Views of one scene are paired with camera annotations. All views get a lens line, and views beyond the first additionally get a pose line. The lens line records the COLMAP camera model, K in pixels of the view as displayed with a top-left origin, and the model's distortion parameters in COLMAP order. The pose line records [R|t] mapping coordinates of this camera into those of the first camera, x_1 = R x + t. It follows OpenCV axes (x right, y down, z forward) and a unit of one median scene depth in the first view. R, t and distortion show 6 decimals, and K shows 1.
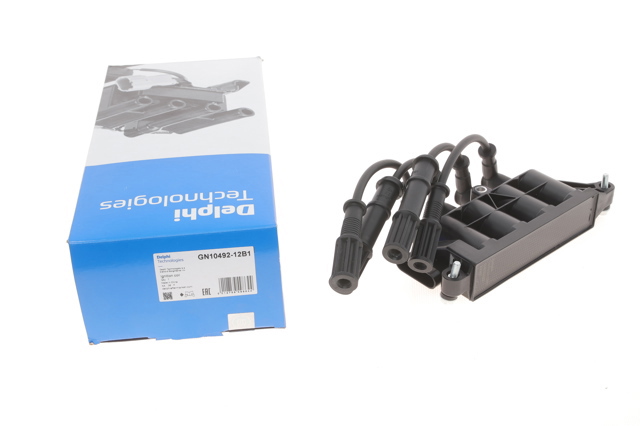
lens RADIAL K [[1073.4, 0, 320.0], [0, 1073.4, 213.1], [0, 0, 1]] dist [-0.031667, 0.000000]
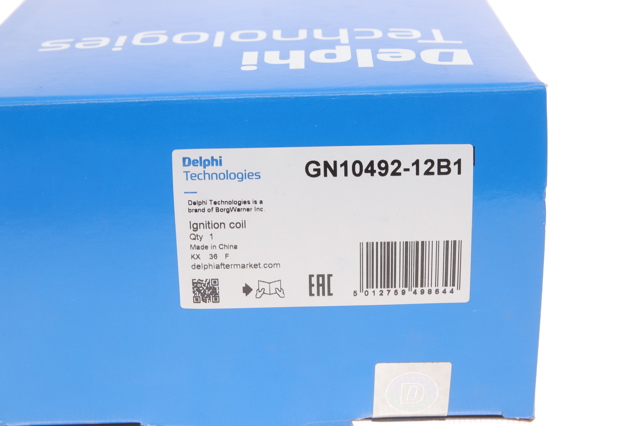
lens RADIAL K [[1247.6, 0, 320.0], [0, 1247.6, 212.9], [0, 0, 1]] dist [-0.142482, 0.000000]
pose [[0.997235, 0.046523, -0.057943, -0.084343], [-0.055876, 0.983512, -0.171996, 0.118328], [0.048986, 0.174759, 0.983392, 0.610784]]
